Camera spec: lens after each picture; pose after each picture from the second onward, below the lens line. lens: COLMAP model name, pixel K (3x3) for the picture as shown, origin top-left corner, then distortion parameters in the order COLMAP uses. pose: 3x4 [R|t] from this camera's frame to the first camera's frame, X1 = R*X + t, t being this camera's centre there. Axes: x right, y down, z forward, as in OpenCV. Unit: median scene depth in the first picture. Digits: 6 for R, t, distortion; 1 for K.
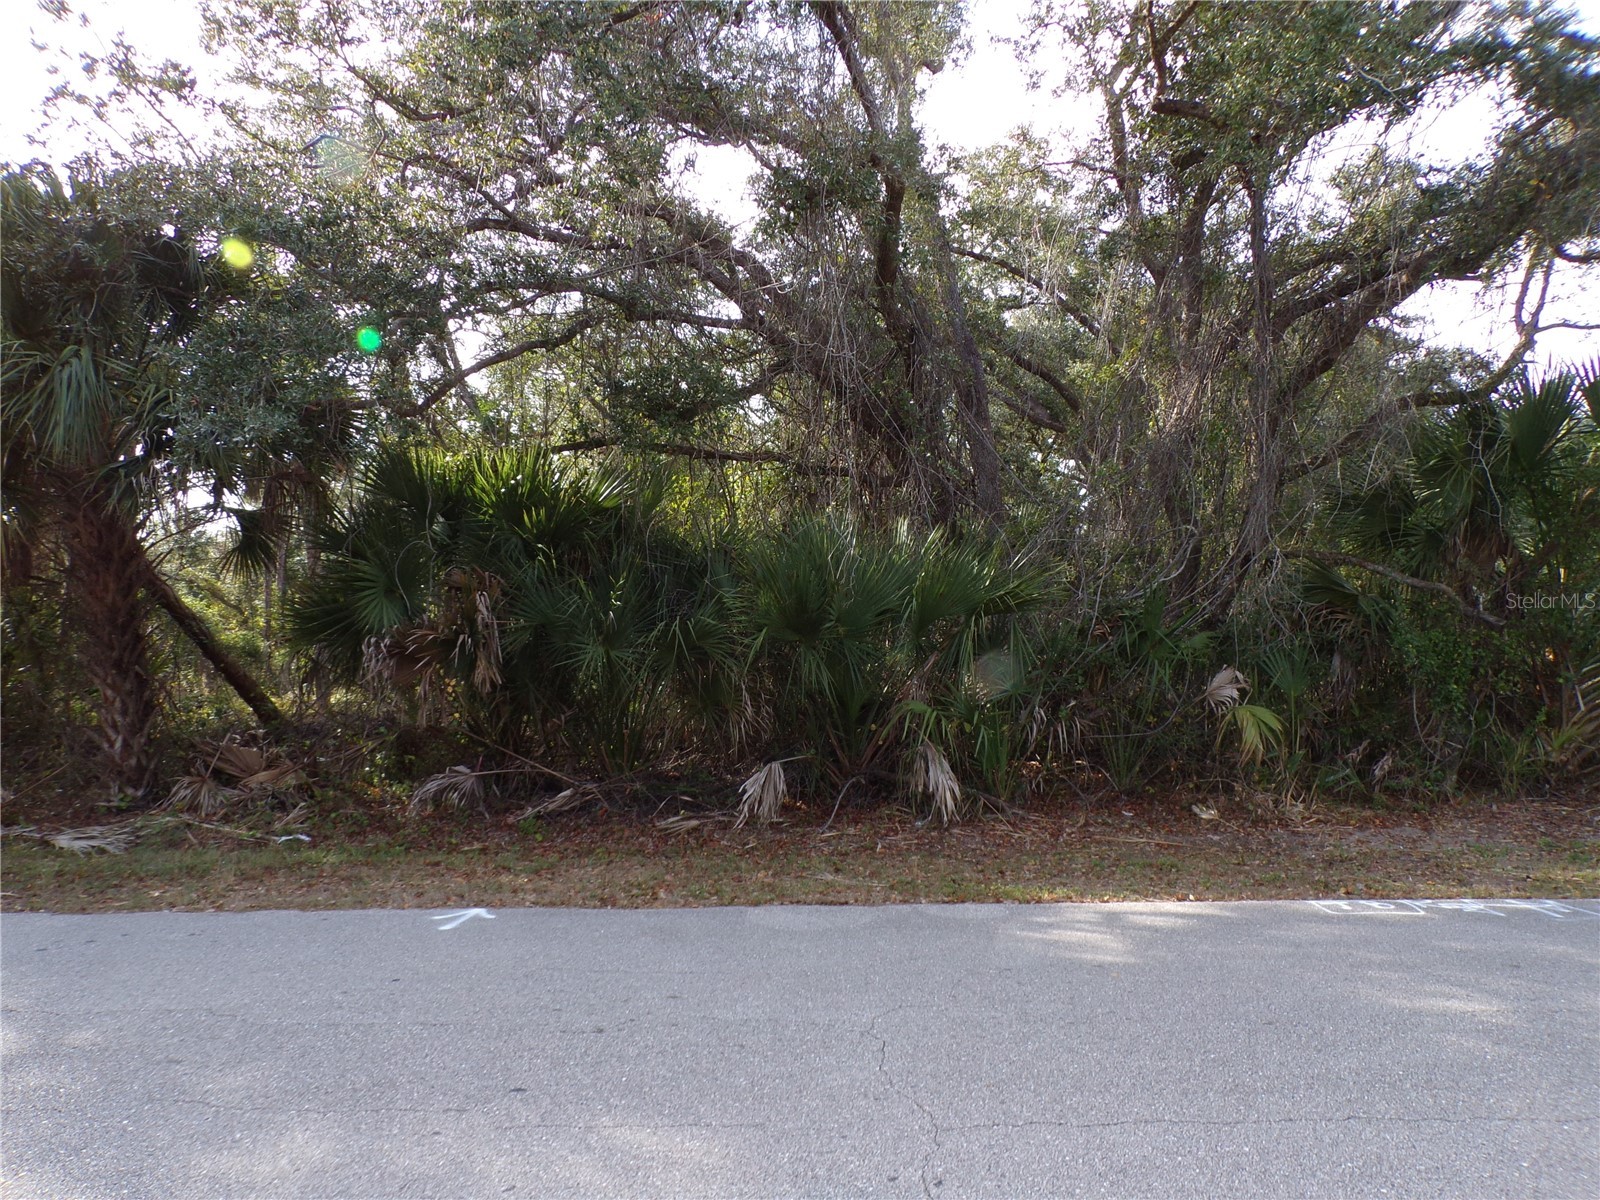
lens RADIAL K [[1100.8, 0, 798.4], [0, 1100.8, 595.1], [0, 0, 1]] dist [-0.020924, 0.043672]
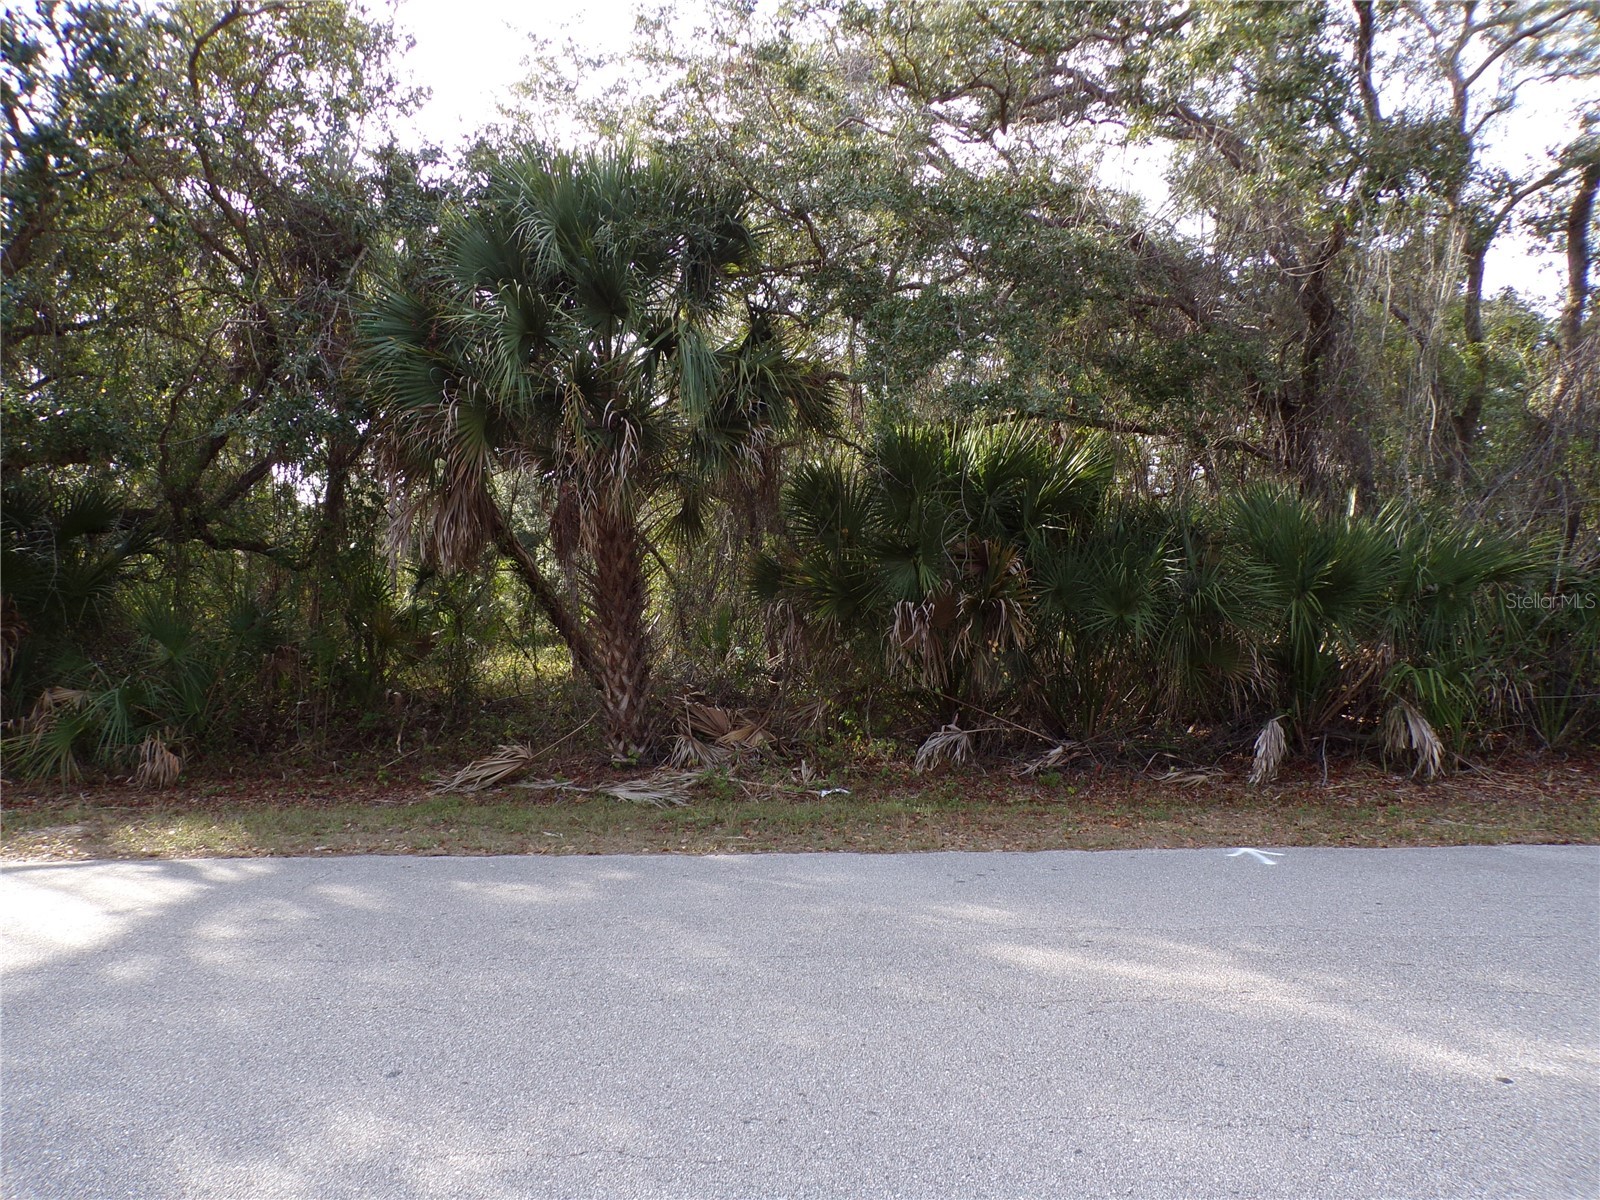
lens RADIAL K [[1100.8, 0, 798.4], [0, 1100.8, 595.1], [0, 0, 1]] dist [-0.020924, 0.043672]
pose [[0.999926, 0.002331, 0.011941, -0.467298], [-0.002561, 0.999811, 0.019290, 0.011870], [-0.011894, -0.019320, 0.999743, -0.046064]]
